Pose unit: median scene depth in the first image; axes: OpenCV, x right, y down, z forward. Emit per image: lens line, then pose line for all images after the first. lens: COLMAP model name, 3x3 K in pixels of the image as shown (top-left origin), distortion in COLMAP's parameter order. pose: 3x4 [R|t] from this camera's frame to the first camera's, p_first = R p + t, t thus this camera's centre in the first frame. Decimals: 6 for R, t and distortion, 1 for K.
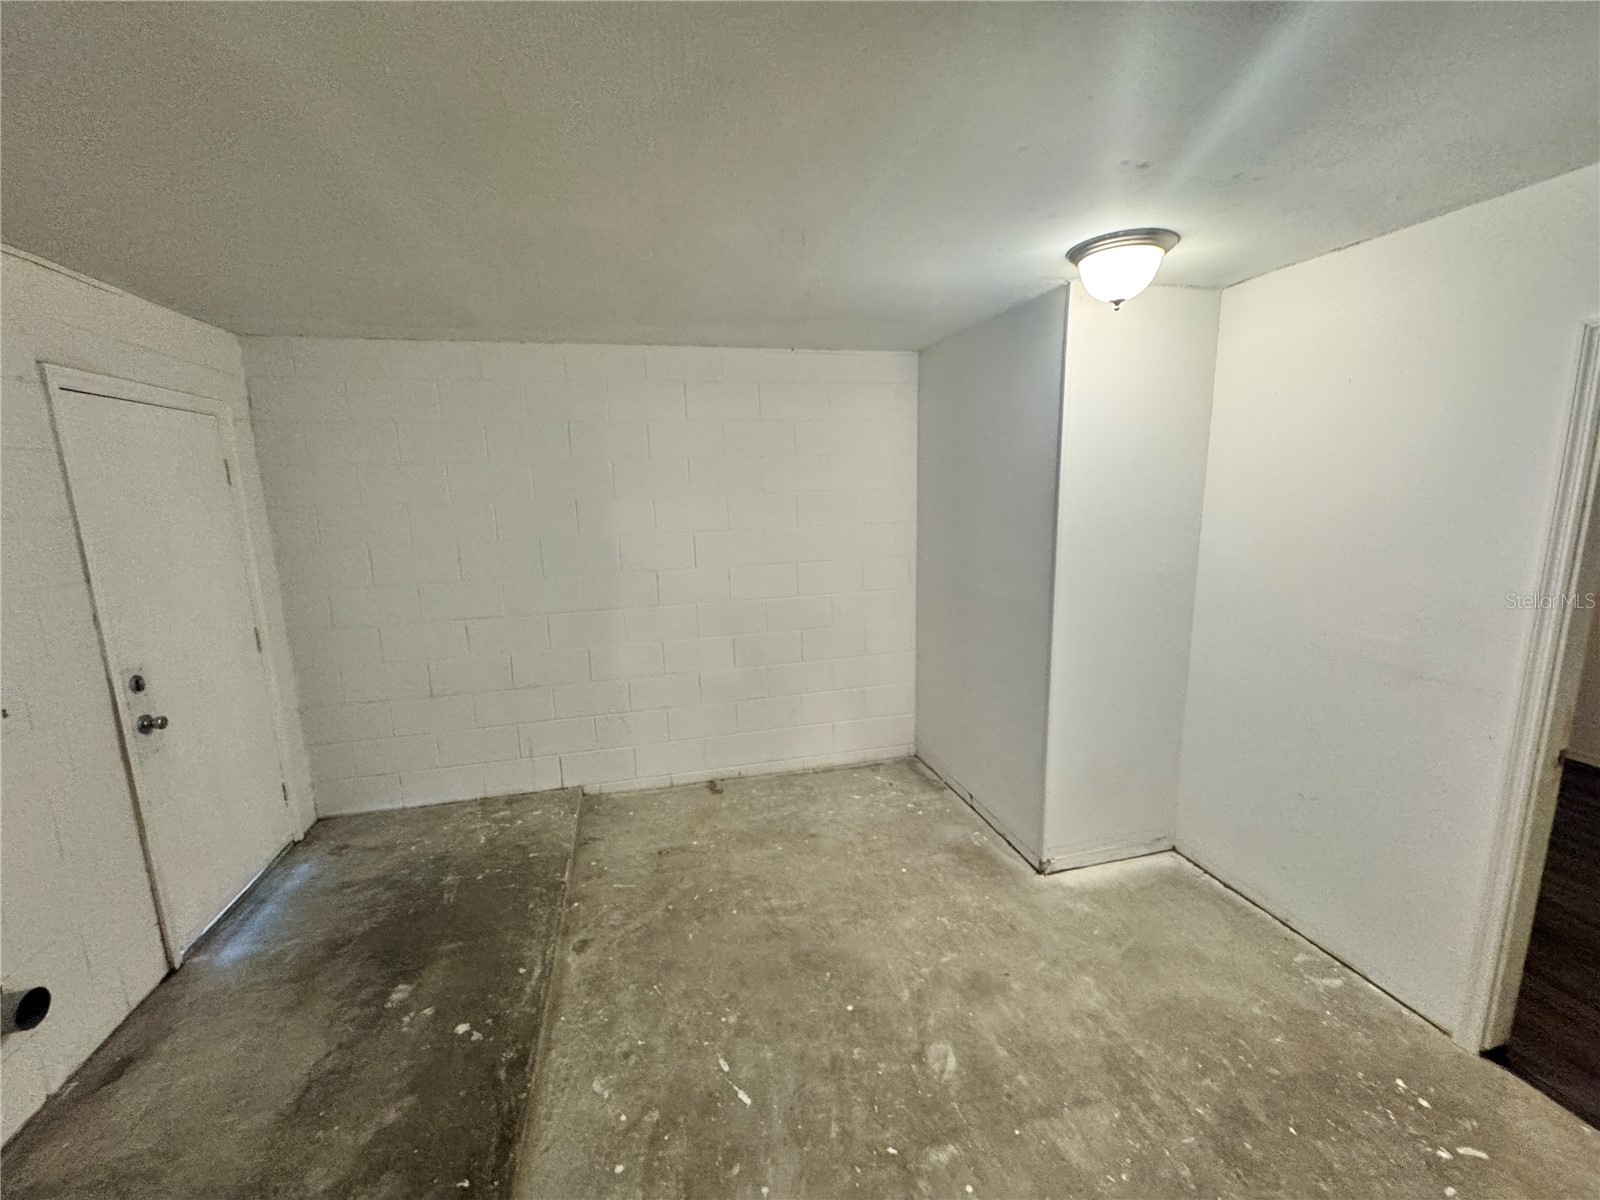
lens RADIAL K [[644.4, 0, 800.1], [0, 644.4, 593.1], [0, 0, 1]] dist [-0.003257, 0.000566]
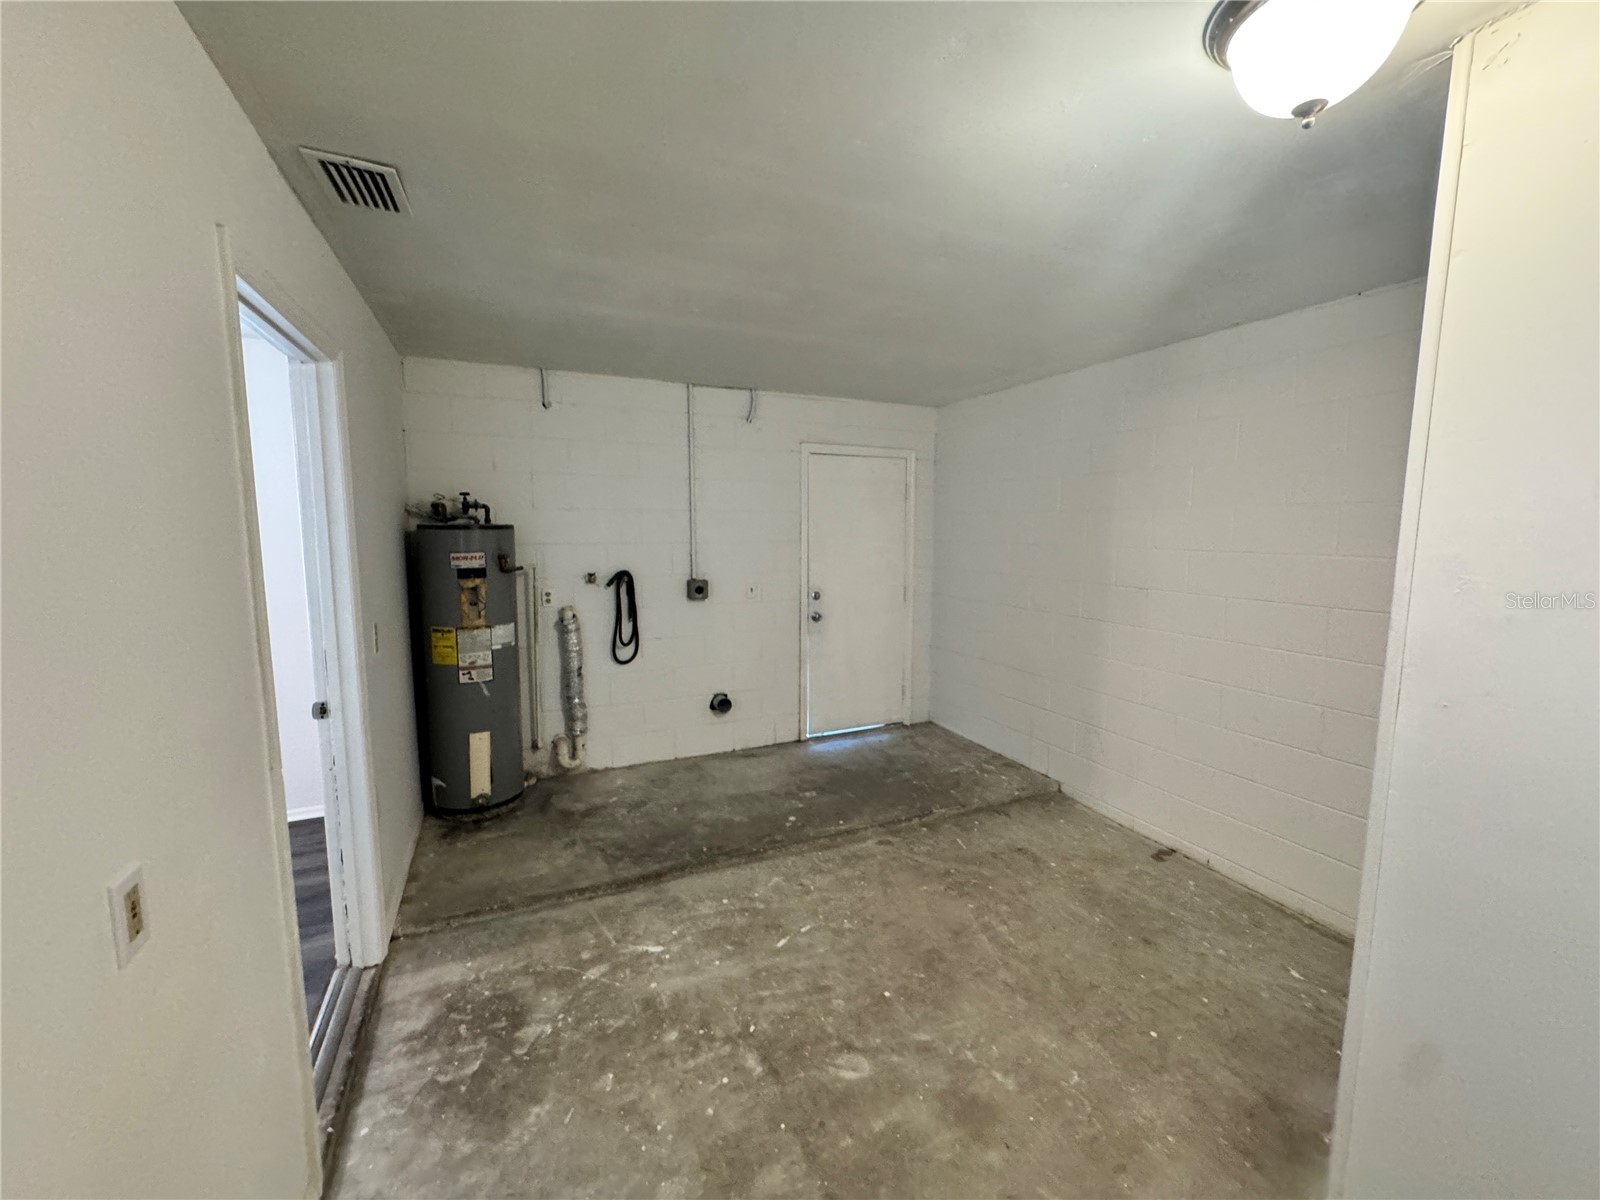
lens RADIAL K [[644.4, 0, 799.4], [0, 644.4, 603.3], [0, 0, 1]] dist [-0.003257, 0.000566]
pose [[0.174537, 0.142185, -0.974331, 0.917468], [-0.169289, 0.979118, 0.112558, -0.054011], [0.969989, 0.145298, 0.194962, 0.546459]]
